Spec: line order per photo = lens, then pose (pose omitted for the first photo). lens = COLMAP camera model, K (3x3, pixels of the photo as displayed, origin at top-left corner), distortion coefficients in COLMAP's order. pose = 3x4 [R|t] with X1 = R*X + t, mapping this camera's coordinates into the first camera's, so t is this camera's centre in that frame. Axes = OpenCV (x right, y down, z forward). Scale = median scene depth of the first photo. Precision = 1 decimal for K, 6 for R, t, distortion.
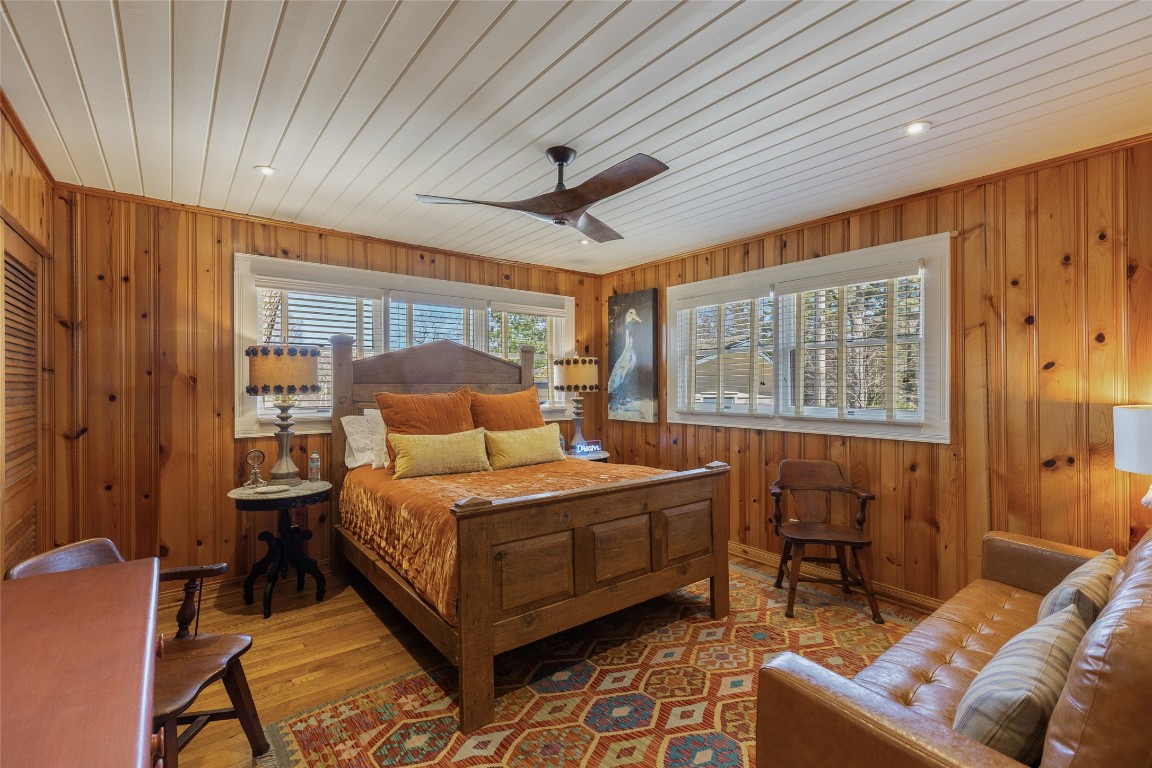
lens RADIAL K [[513.8, 0, 575.6], [0, 513.8, 377.8], [0, 0, 1]] dist [0.002368, 0.000358]
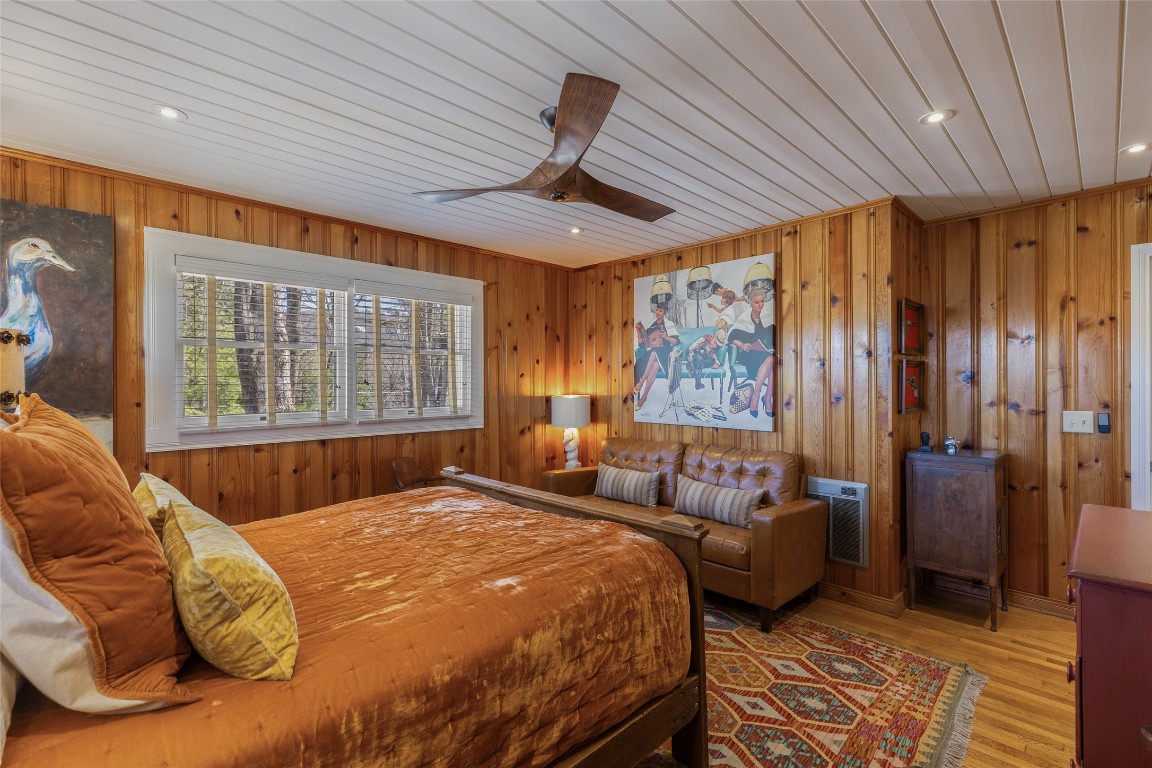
lens RADIAL K [[520.3, 0, 576.0], [0, 520.3, 384.0], [0, 0, 1]] dist [0.005402, 0.000222]
pose [[-0.116943, 0.002929, 0.993134, -0.732264], [-0.005371, 0.999979, -0.003582, 0.009295], [-0.993124, -0.005753, -0.116925, 0.879007]]
